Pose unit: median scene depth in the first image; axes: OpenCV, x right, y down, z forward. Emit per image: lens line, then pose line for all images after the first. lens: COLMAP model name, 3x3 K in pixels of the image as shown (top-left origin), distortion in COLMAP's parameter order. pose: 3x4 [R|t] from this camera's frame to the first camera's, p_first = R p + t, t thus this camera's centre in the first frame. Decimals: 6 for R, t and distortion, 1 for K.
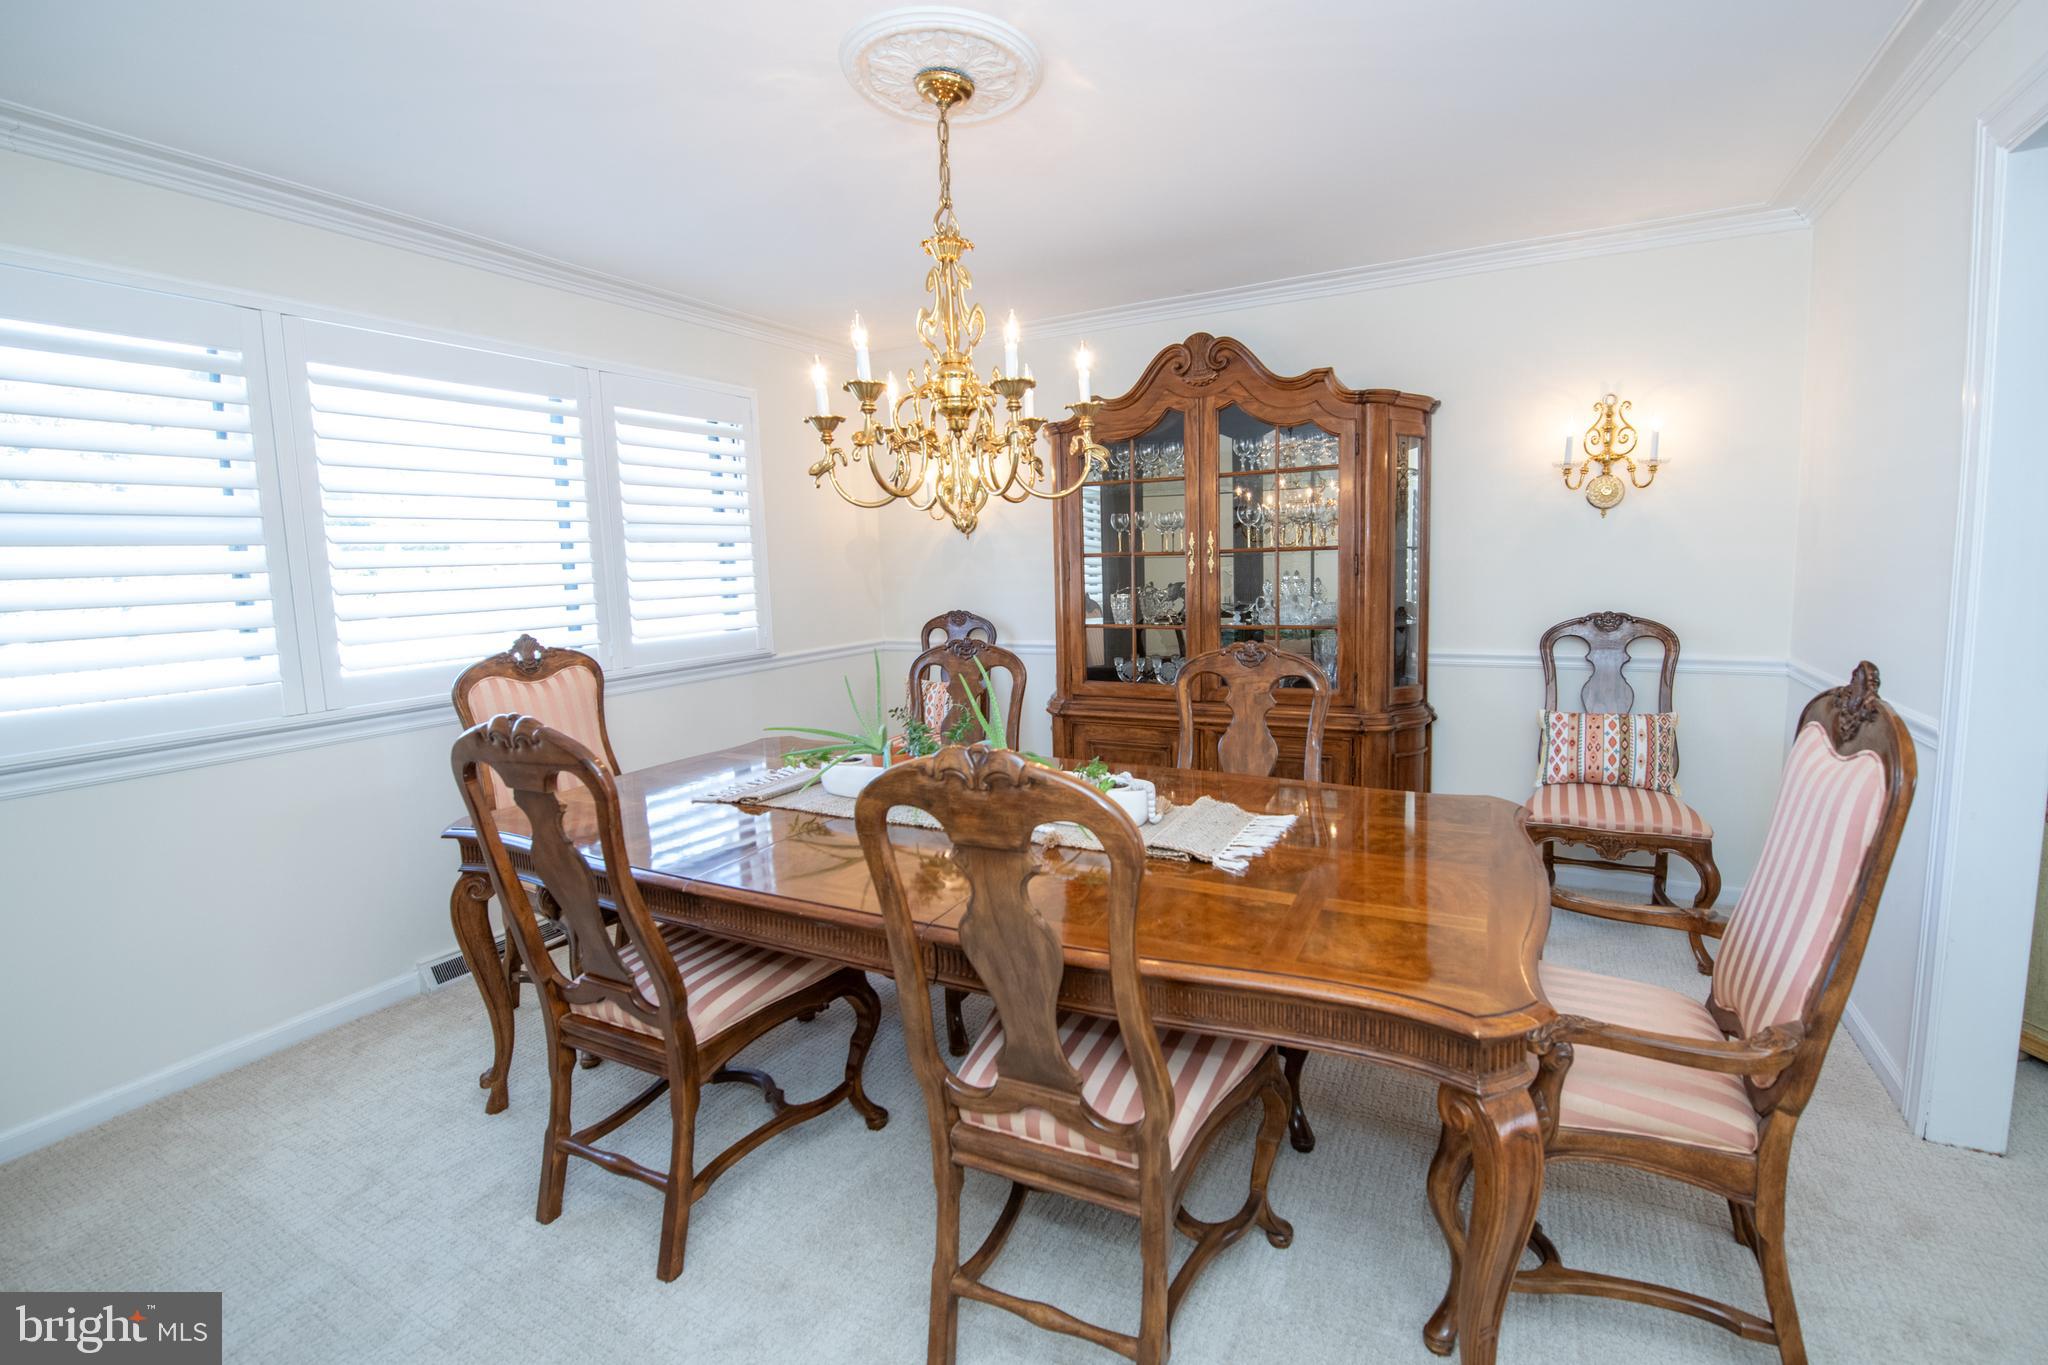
lens RADIAL K [[907.0, 0, 1116.5], [0, 907.0, 655.3], [0, 0, 1]] dist [-0.014262, -0.003440]
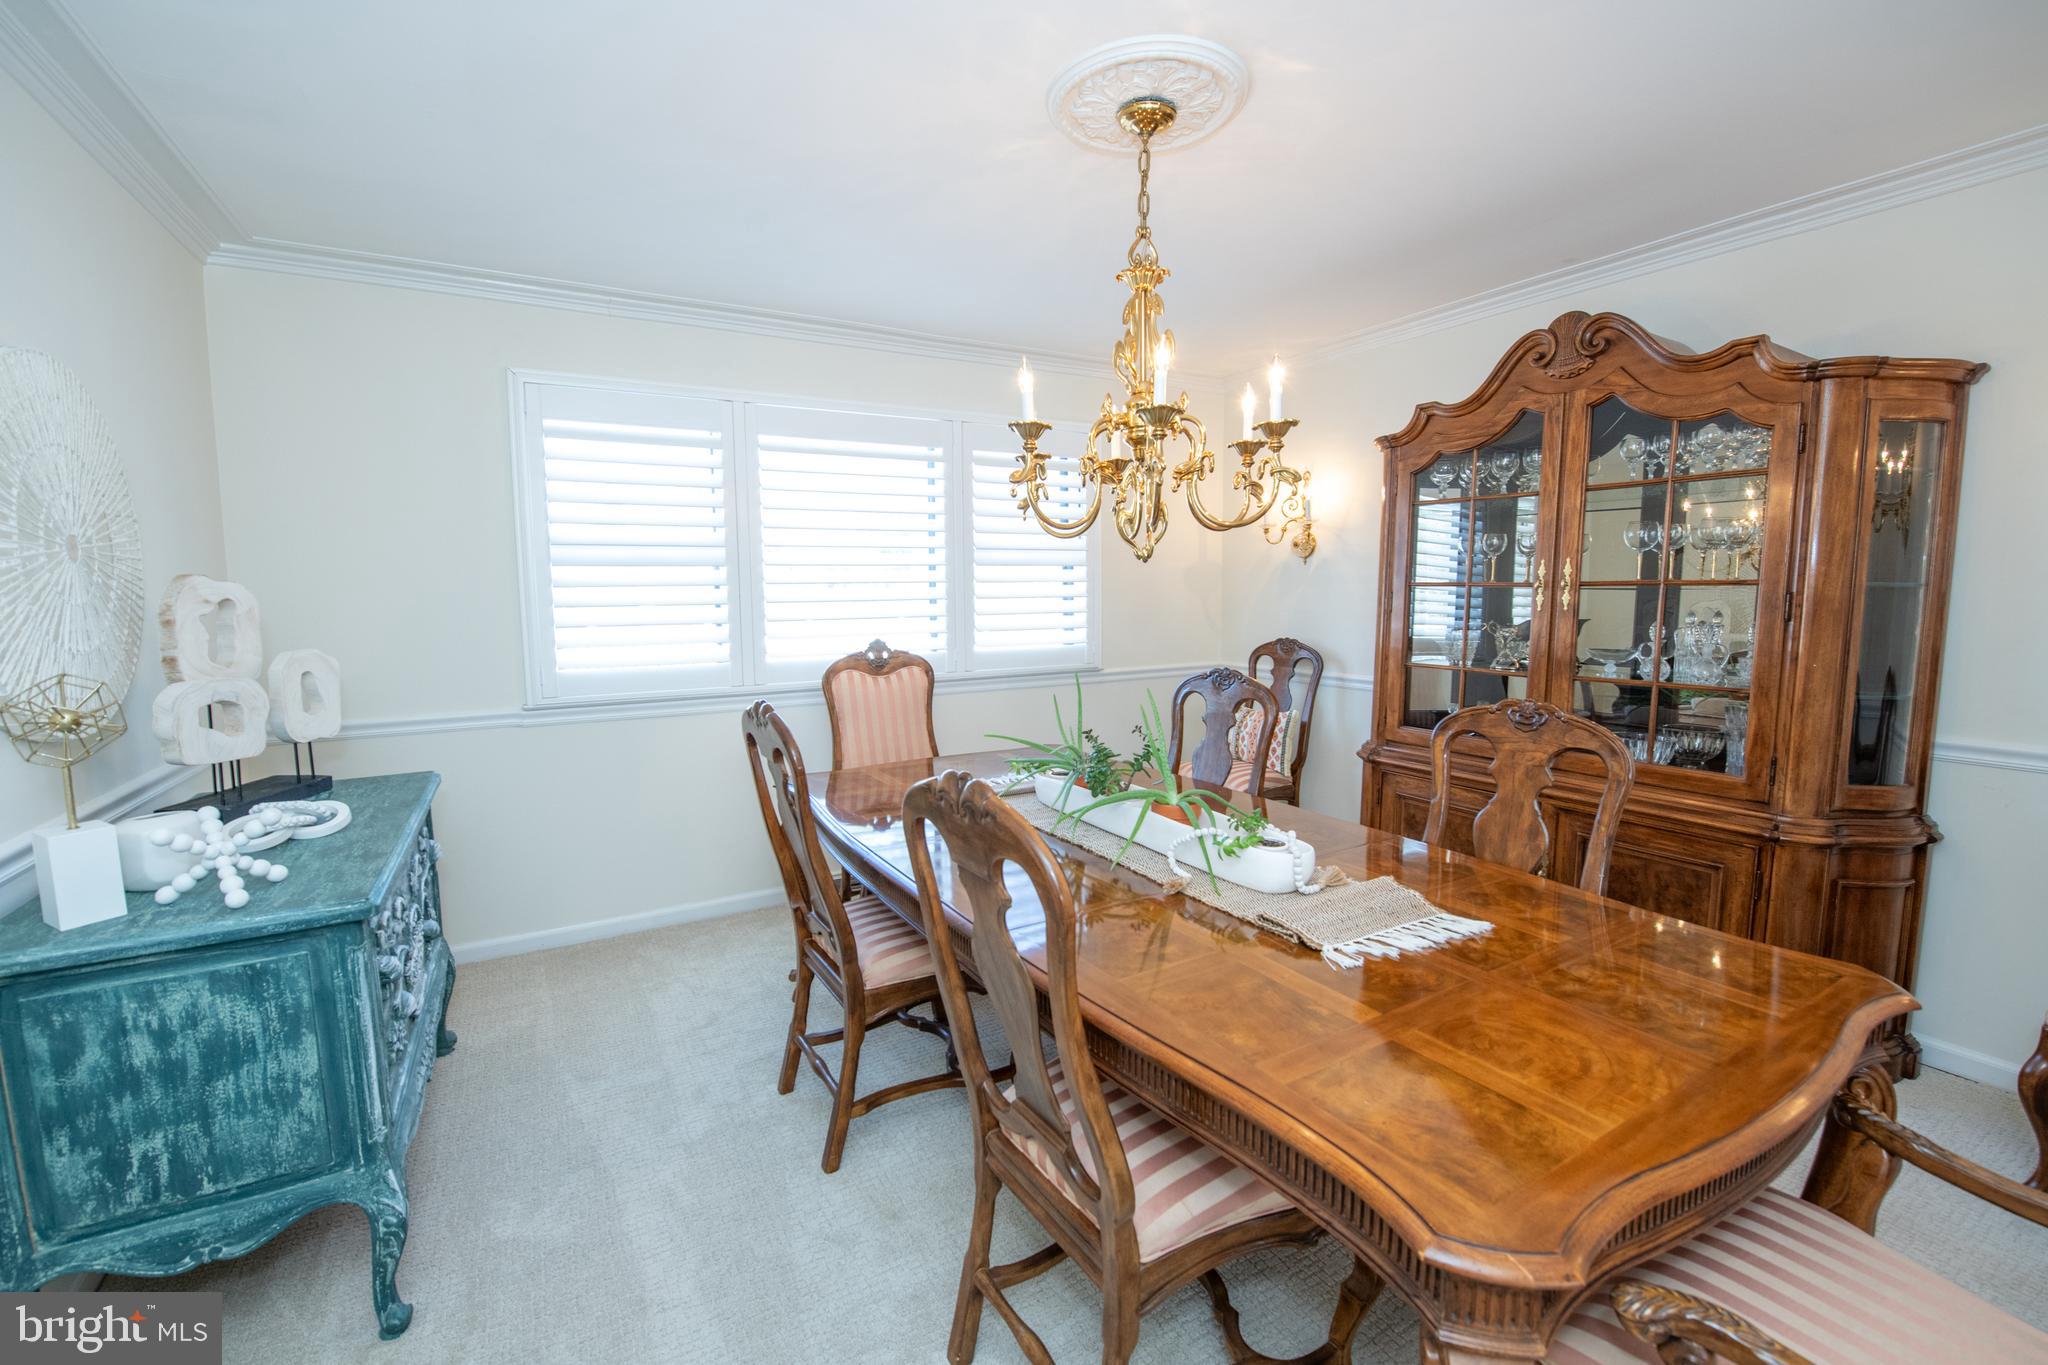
lens RADIAL K [[907.0, 0, 1045.2], [0, 907.0, 676.5], [0, 0, 1]] dist [-0.014262, -0.003440]
pose [[0.806332, 0.081220, -0.585859, 0.268712], [-0.078581, 0.996457, 0.029990, -0.025629], [0.586219, 0.021856, 0.809858, 0.105674]]
